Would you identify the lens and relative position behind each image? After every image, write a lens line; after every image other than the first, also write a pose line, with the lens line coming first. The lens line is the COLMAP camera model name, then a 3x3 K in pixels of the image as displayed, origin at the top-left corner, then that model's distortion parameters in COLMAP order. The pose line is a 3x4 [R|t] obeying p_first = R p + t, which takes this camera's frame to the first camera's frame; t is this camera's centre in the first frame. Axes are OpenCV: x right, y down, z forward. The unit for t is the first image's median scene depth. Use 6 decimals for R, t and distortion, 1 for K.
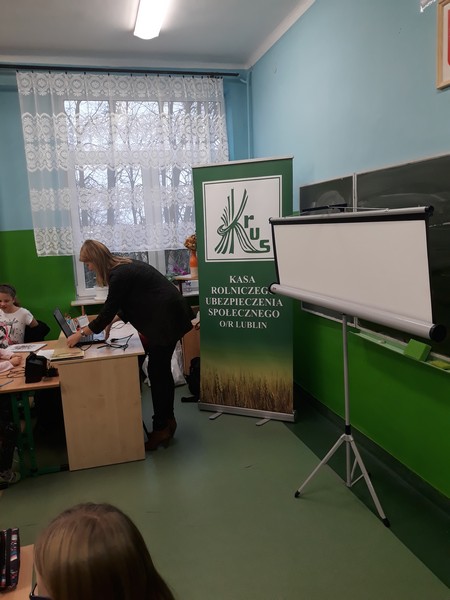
lens RADIAL K [[473.0, 0, 224.6], [0, 473.0, 299.4], [0, 0, 1]] dist [-0.011479, -0.005562]
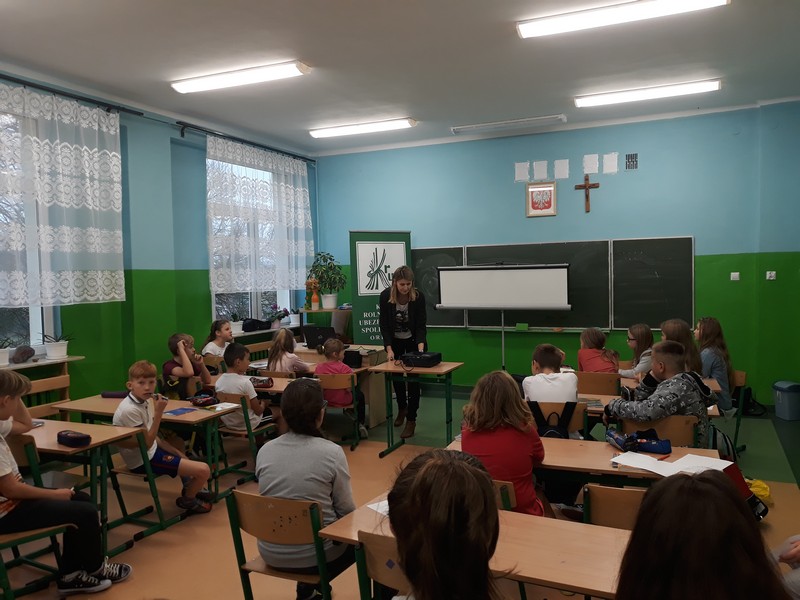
lens RADIAL K [[630.6, 0, 401.2], [0, 630.6, 299.3], [0, 0, 1]] dist [-0.011479, -0.005562]
pose [[0.601423, -0.010495, 0.798862, -1.526748], [0.118352, 0.990052, -0.076095, 0.094365], [-0.790116, 0.140313, 0.596682, -0.255025]]
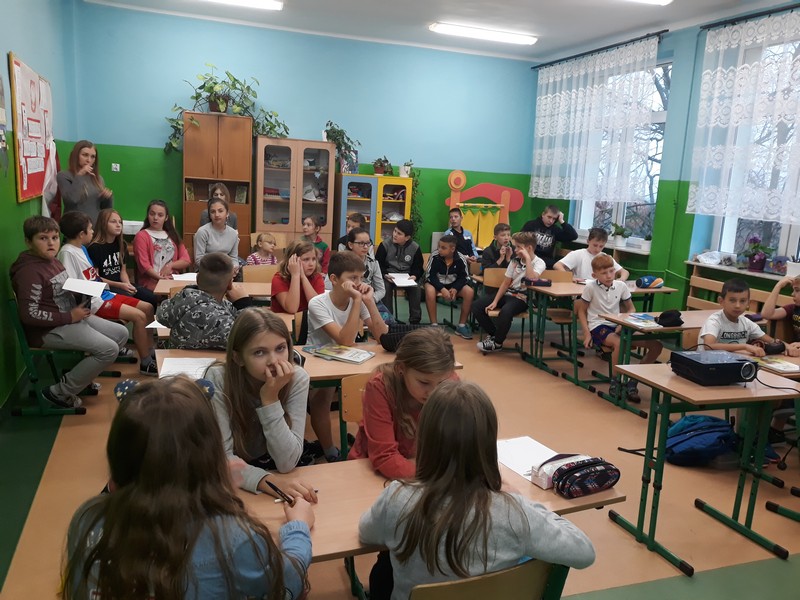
lens RADIAL K [[630.6, 0, 400.0], [0, 630.6, 298.1], [0, 0, 1]] dist [-0.011479, -0.005562]
pose [[0.130742, 0.233947, -0.963419, 1.029265], [-0.215679, 0.955198, 0.202682, -0.068386], [0.967672, 0.181290, 0.175342, 0.245391]]
